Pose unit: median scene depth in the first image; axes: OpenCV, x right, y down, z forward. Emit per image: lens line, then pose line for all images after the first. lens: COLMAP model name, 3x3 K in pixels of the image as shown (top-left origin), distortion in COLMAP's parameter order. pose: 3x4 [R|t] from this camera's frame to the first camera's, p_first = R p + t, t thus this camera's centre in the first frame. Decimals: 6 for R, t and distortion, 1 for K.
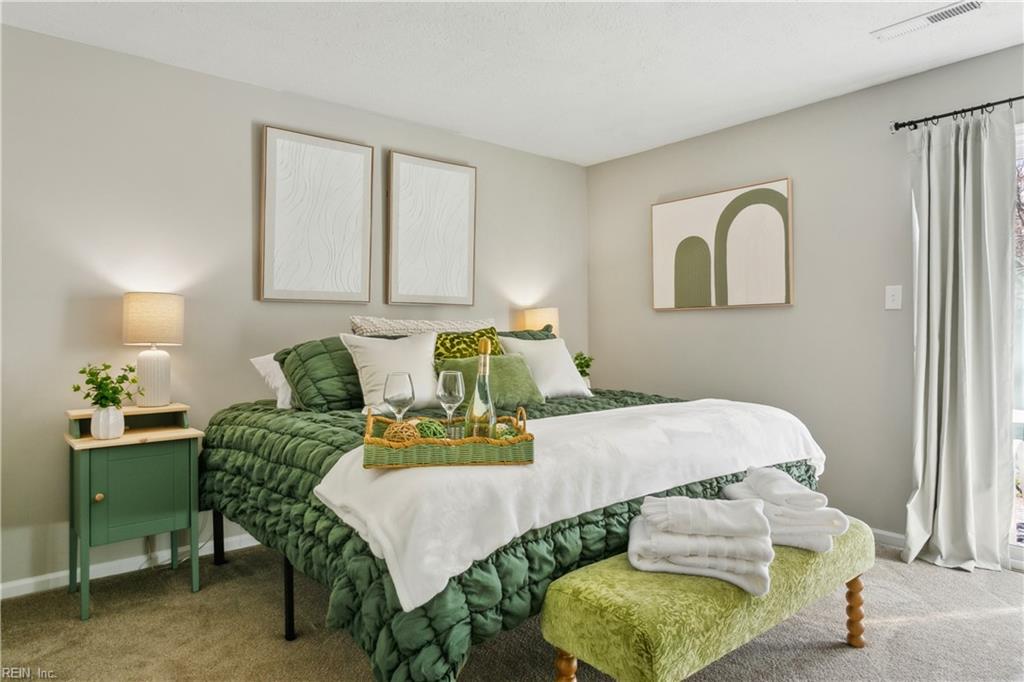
lens RADIAL K [[622.0, 0, 512.0], [0, 622.0, 341.0], [0, 0, 1]] dist [-0.005265, -0.000506]
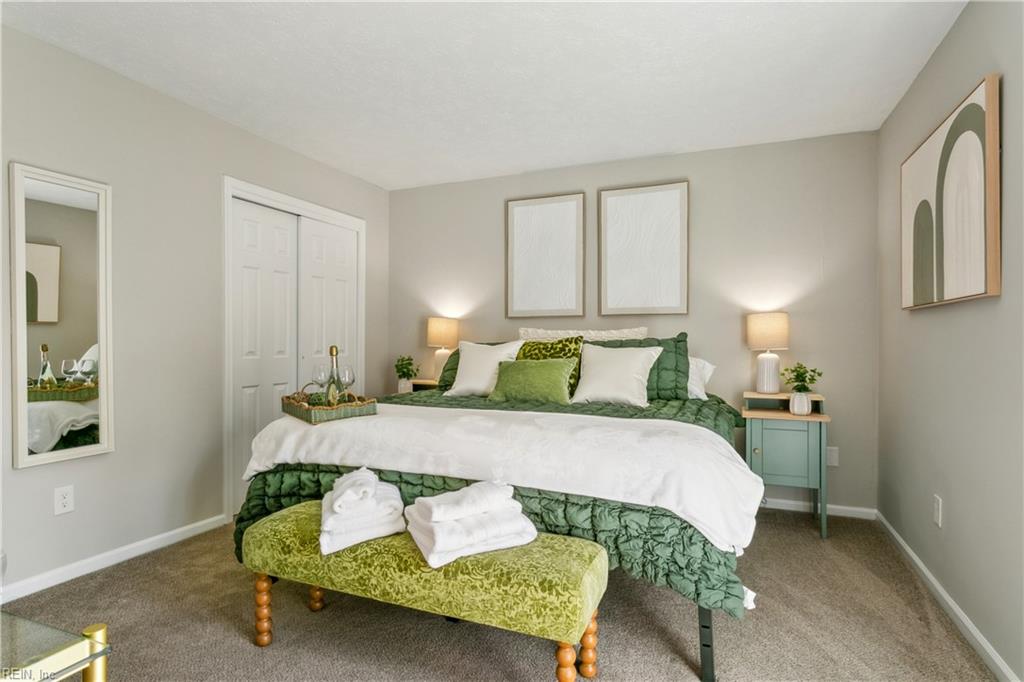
lens RADIAL K [[534.9, 0, 512.0], [0, 534.9, 341.0], [0, 0, 1]] dist [0.000656, 0.000225]
pose [[0.464656, 0.005482, -0.885474, 0.656756], [-0.013283, 0.999911, -0.000780, -0.008423], [0.885392, 0.012124, 0.464687, 0.363267]]
